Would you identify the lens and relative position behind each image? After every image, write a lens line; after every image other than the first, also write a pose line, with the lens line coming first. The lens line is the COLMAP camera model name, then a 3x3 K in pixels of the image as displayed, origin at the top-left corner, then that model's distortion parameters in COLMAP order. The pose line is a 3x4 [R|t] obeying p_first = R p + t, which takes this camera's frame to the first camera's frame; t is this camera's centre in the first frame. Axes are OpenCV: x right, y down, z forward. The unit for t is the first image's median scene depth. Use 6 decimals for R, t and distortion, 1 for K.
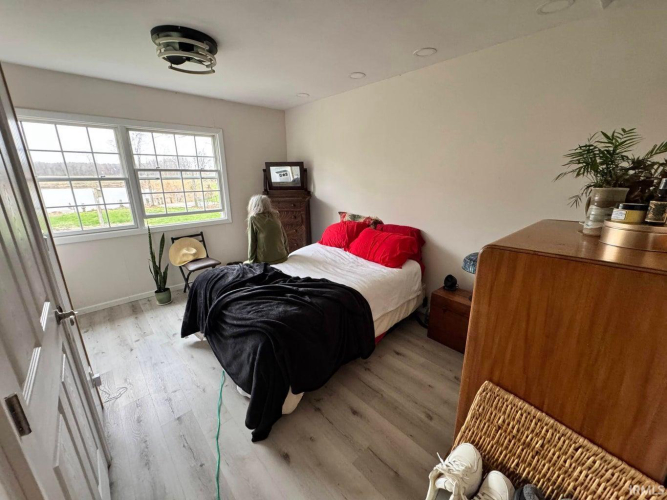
lens RADIAL K [[265.8, 0, 334.6], [0, 265.8, 252.8], [0, 0, 1]] dist [-0.002427, 0.000294]
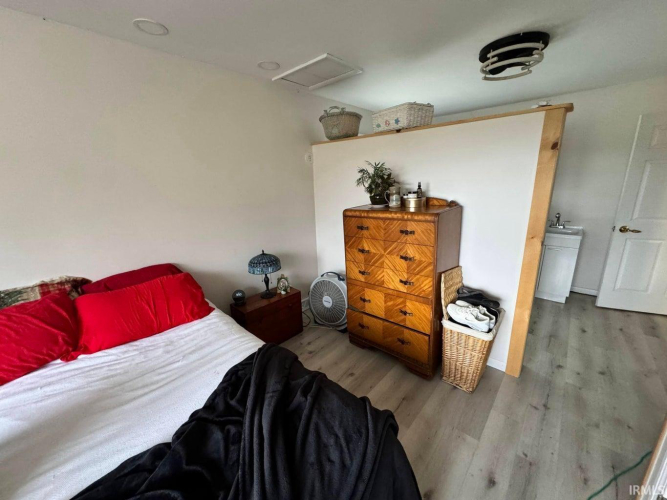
lens RADIAL K [[265.8, 0, 332.8], [0, 265.8, 246.1], [0, 0, 1]] dist [-0.002427, 0.000294]
pose [[-0.084015, -0.243022, 0.966376, -0.483048], [0.317239, 0.912821, 0.257134, -0.197789], [-0.944617, 0.328175, 0.000405, 0.605189]]
